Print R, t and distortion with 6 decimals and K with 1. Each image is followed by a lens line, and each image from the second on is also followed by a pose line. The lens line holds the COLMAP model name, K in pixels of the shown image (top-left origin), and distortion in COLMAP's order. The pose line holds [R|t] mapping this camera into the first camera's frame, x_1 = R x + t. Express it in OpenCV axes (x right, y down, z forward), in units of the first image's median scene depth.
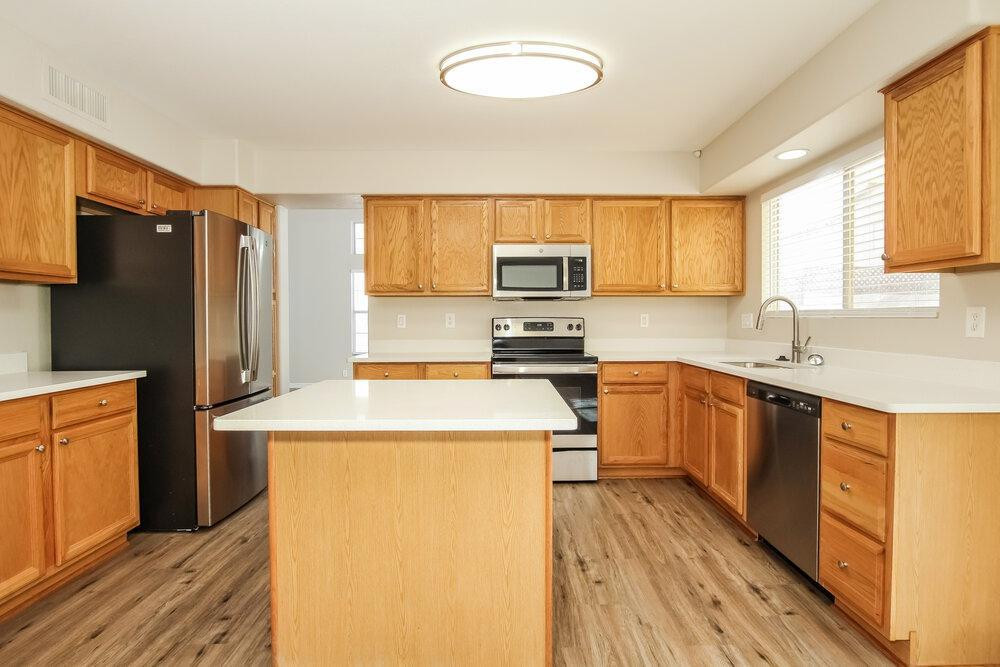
lens RADIAL K [[504.4, 0, 504.6], [0, 504.4, 327.4], [0, 0, 1]] dist [-0.010738, 0.000437]
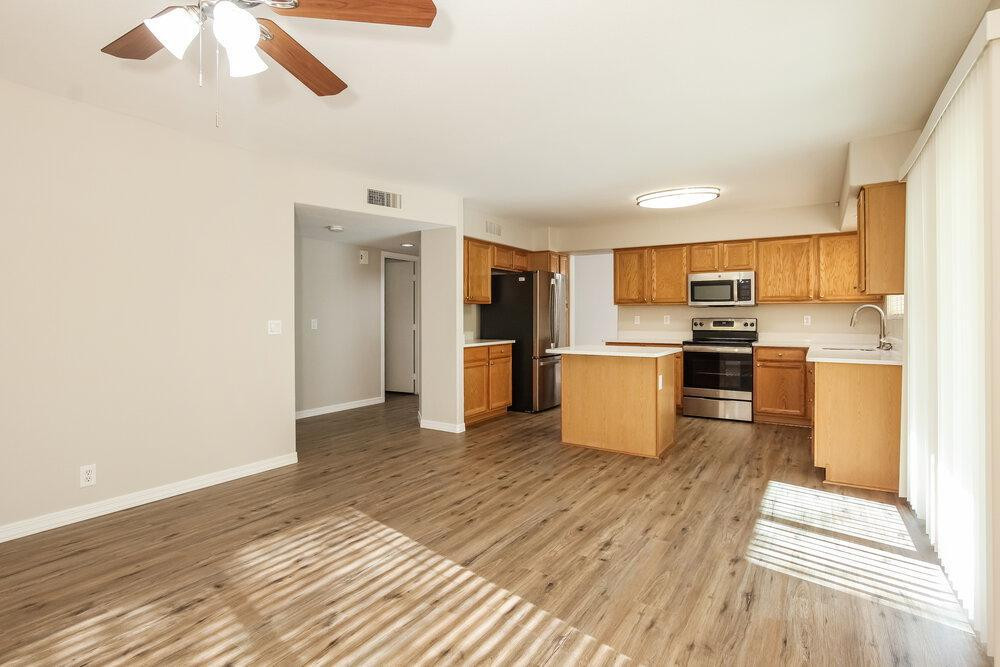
lens RADIAL K [[504.4, 0, 497.0], [0, 504.4, 311.7], [0, 0, 1]] dist [-0.010738, 0.000437]
pose [[0.836137, -0.003160, -0.548511, 0.379701], [-0.012694, 0.999604, -0.025109, 0.009330], [0.548373, 0.027957, 0.835766, -0.760348]]
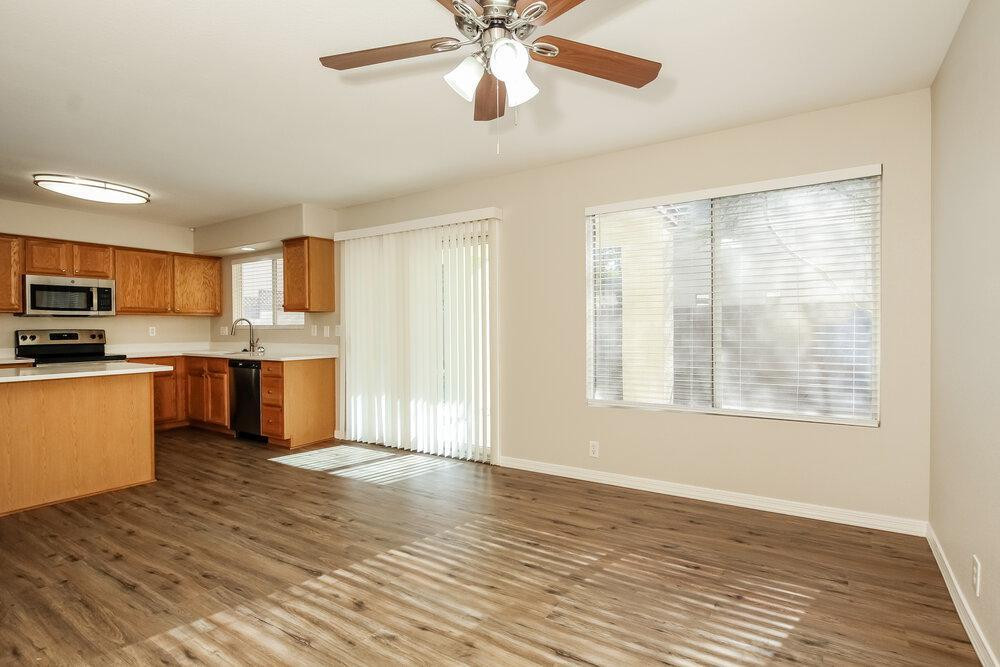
lens RADIAL K [[504.4, 0, 508.3], [0, 504.4, 331.6], [0, 0, 1]] dist [-0.010738, 0.000437]
pose [[0.547901, -0.010372, 0.836479, -0.450117], [0.019720, 0.999805, -0.000519, 0.010441], [-0.836311, 0.016780, 0.547999, -0.801676]]
